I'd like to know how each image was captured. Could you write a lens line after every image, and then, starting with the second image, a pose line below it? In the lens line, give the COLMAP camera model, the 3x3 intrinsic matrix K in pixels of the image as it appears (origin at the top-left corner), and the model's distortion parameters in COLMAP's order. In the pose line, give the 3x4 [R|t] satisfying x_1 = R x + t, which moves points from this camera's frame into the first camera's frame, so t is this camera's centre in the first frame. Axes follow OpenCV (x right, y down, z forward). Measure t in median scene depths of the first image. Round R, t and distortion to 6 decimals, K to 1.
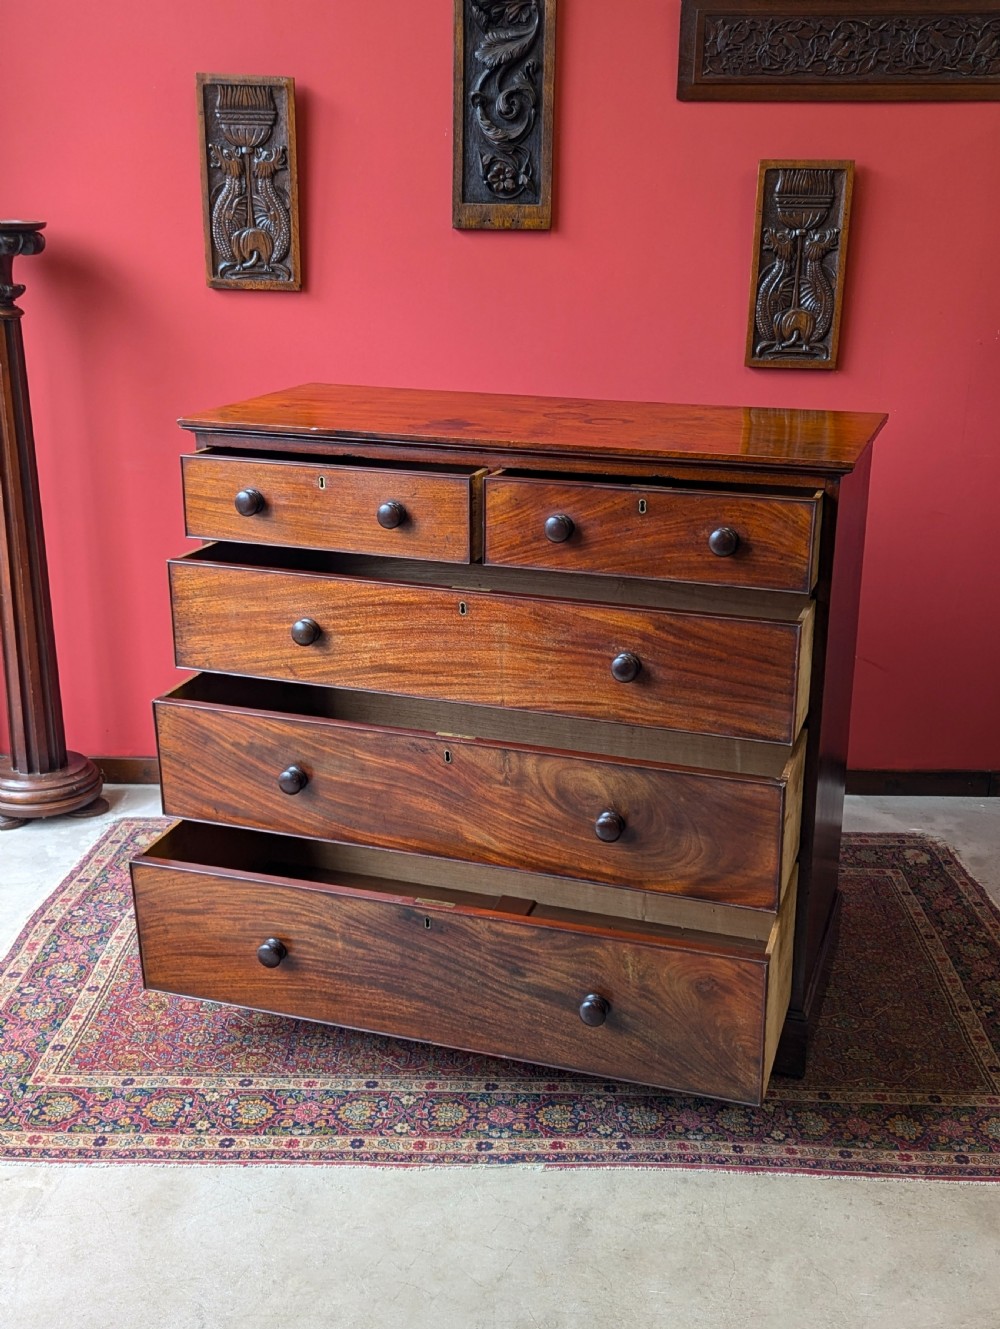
lens RADIAL K [[1495.8, 0, 506.7], [0, 1495.8, 649.1], [0, 0, 1]] dist [0.037480, 0.003431]
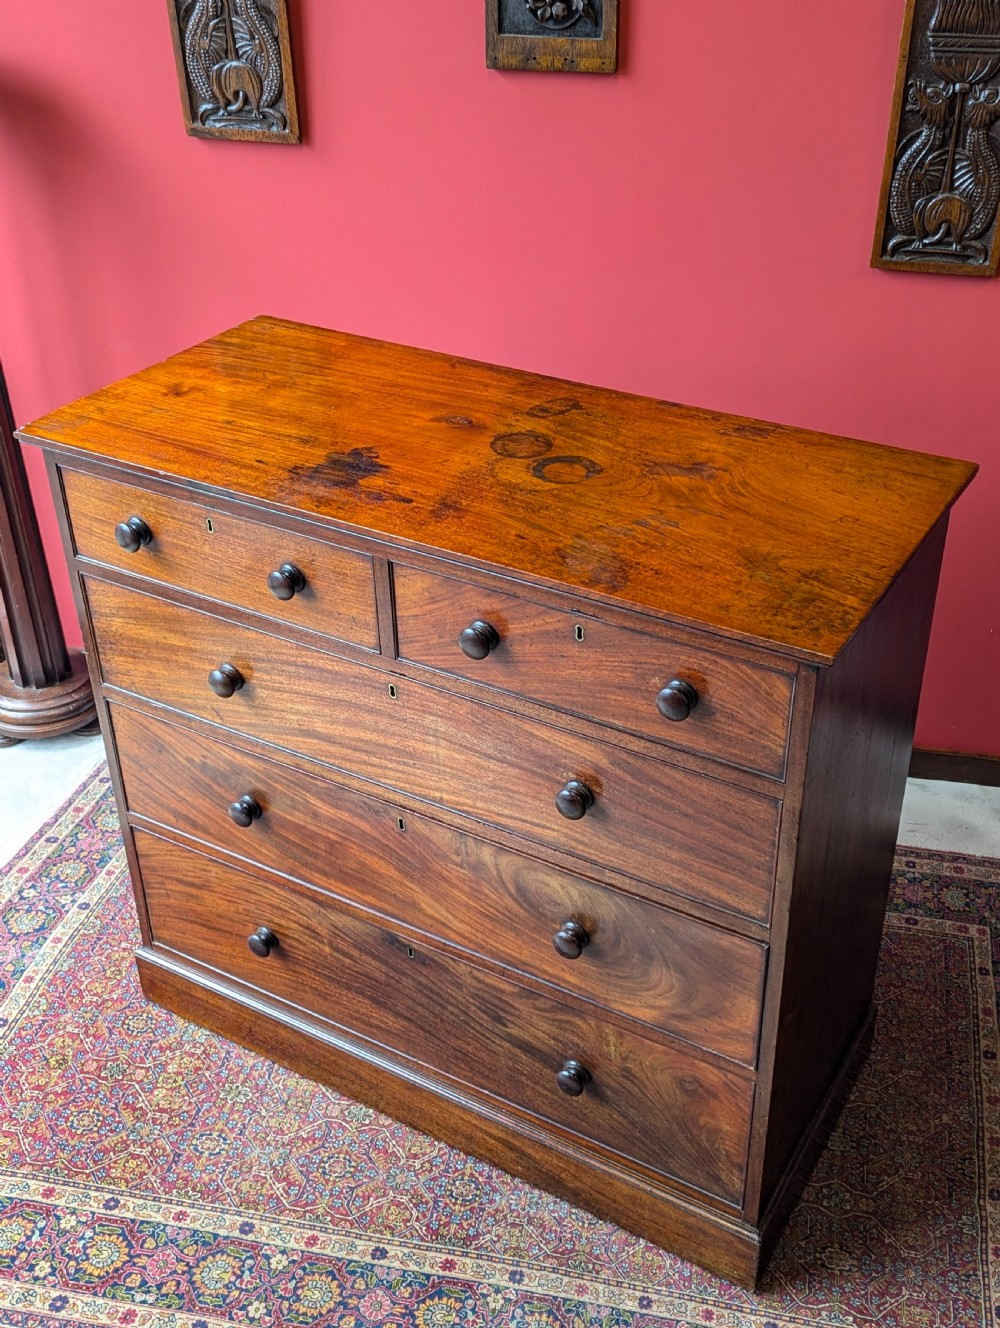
lens RADIAL K [[1467.4, 0, 533.4], [0, 1467.4, 661.7], [0, 0, 1]] dist [0.026410, 0.029754]
pose [[0.981970, 0.090650, -0.165885, 0.178826], [-0.043885, 0.962866, 0.266388, -0.251528], [0.183873, -0.254306, 0.949484, 0.296809]]
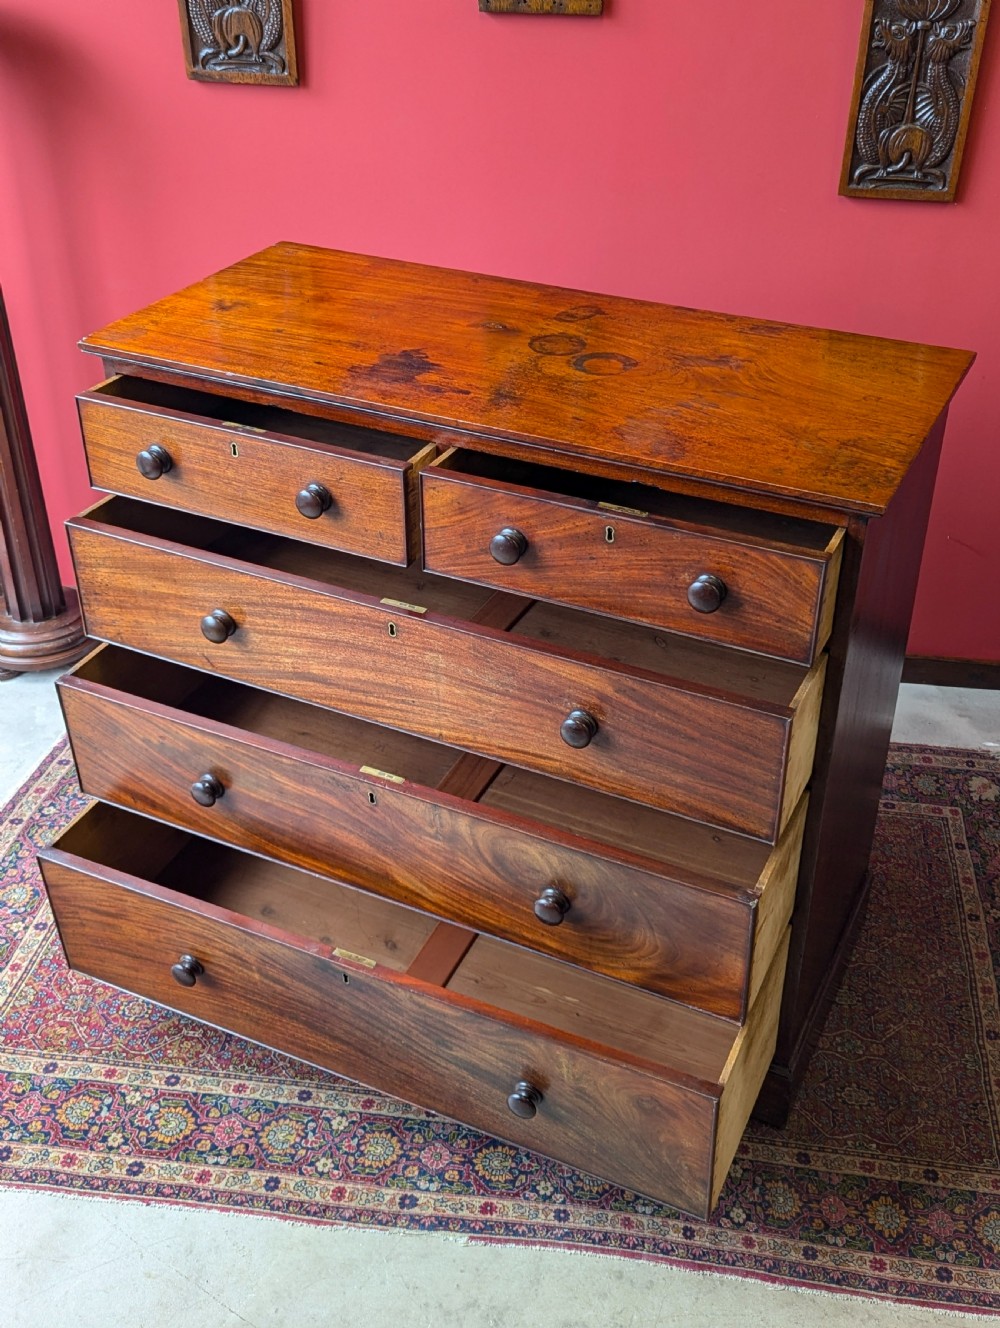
lens RADIAL K [[1459.7, 0, 503.4], [0, 1459.7, 631.4], [0, 0, 1]] dist [0.026979, 0.022849]
pose [[0.992307, 0.061257, -0.107584, 0.106419], [-0.032075, 0.966543, 0.254493, -0.210244], [0.119574, -0.249084, 0.961072, 0.218348]]
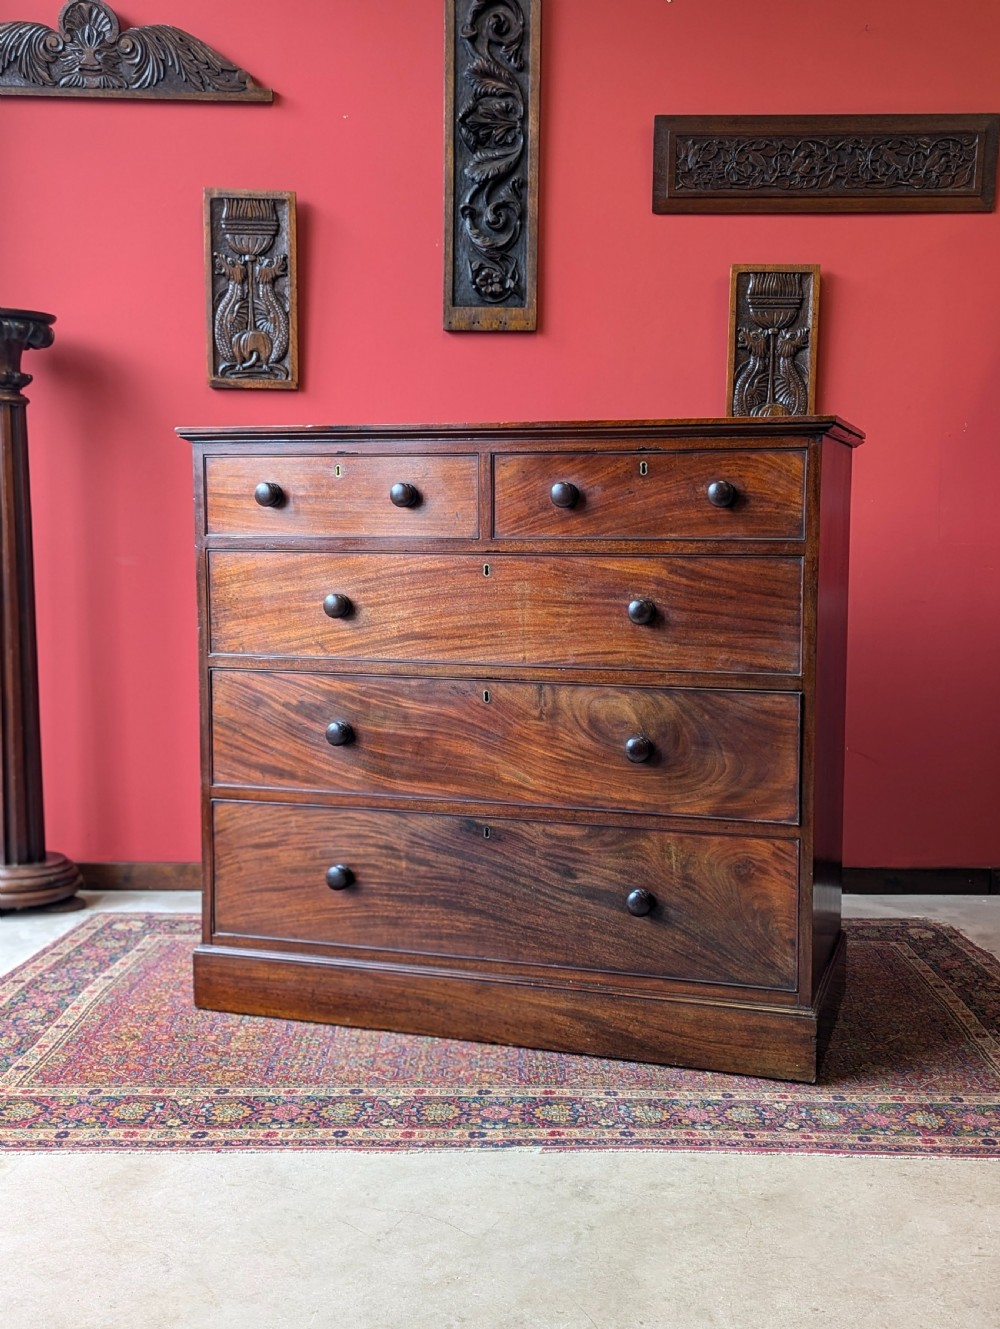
lens RADIAL K [[1482.1, 0, 514.0], [0, 1482.1, 661.7], [0, 0, 1]] dist [0.042534, -0.003539]
pose [[0.999878, -0.005143, 0.014723, -0.003852], [0.008063, 0.978576, -0.205729, 0.213484], [-0.013350, 0.205823, 0.978498, 0.034275]]
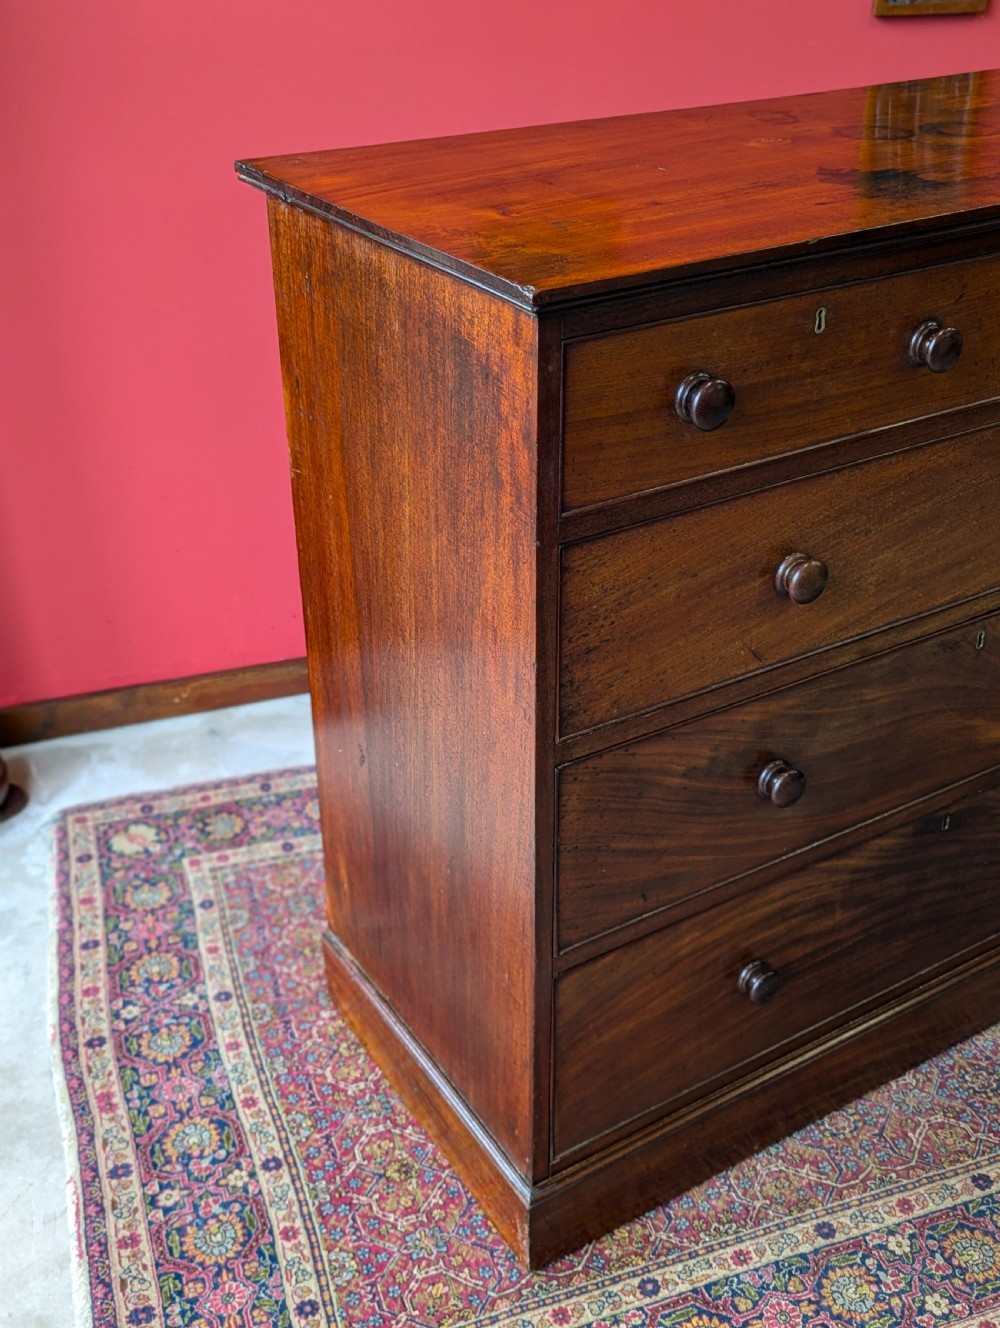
lens RADIAL K [[1494.6, 0, 506.7], [0, 1494.6, 648.6], [0, 0, 1]] dist [0.037480, 0.003431]
pose [[0.934159, -0.186623, 0.304168, -0.361348], [0.116012, 0.964875, 0.235705, -0.121094], [-0.337472, -0.184899, 0.922998, 0.475665]]
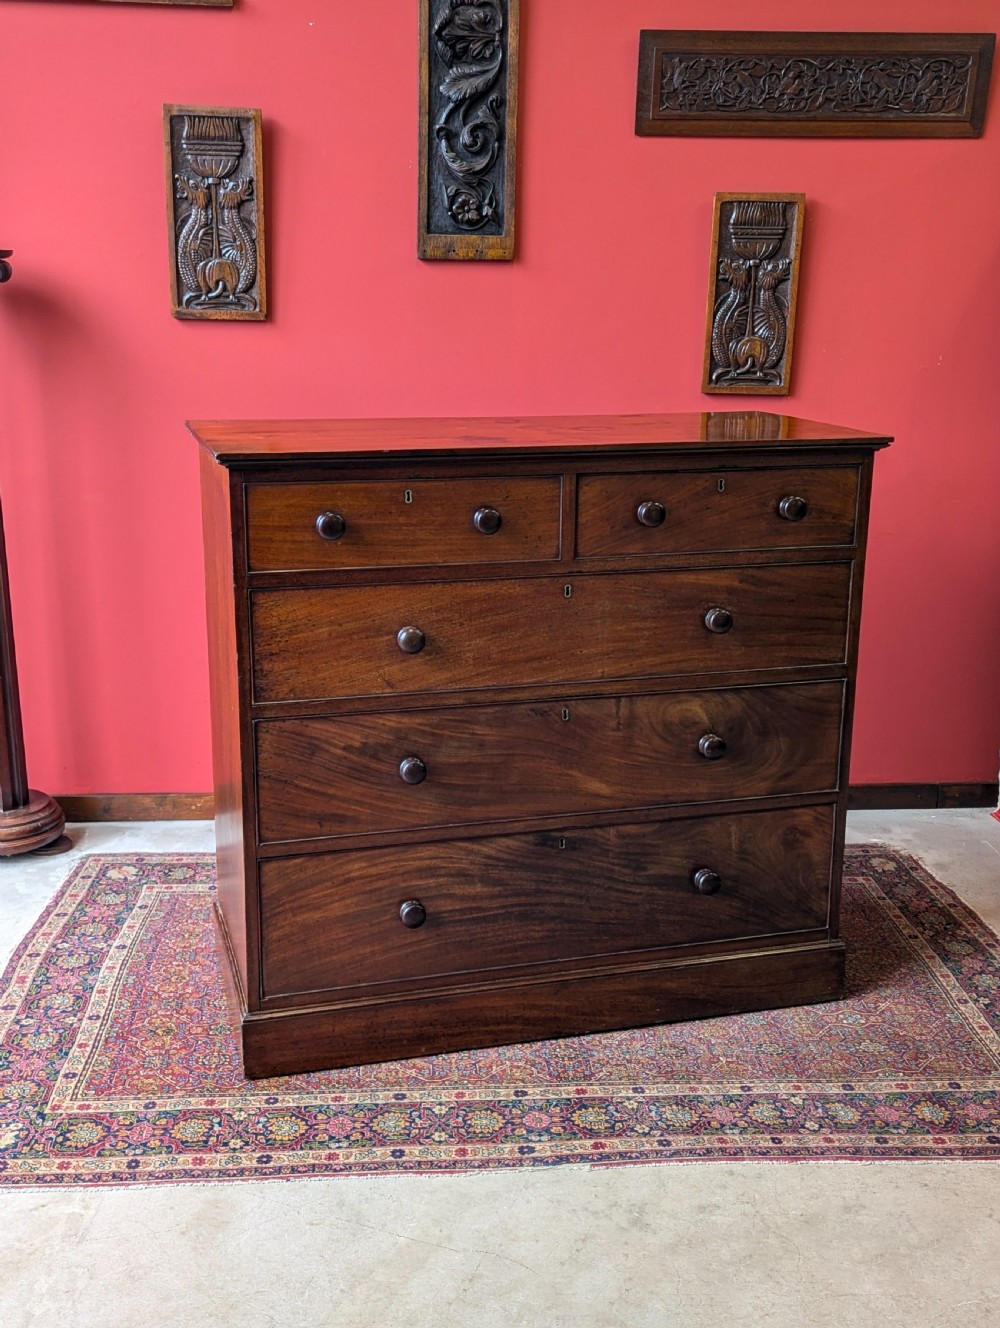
lens RADIAL K [[1469.1, 0, 478.0], [0, 1469.1, 663.6], [0, 0, 1]] dist [0.036070, 0.008519]
pose [[0.996336, -0.021643, 0.082745, -0.109841], [0.024727, 0.999030, -0.036431, 0.040573], [-0.081876, 0.038343, 0.995905, 0.017376]]
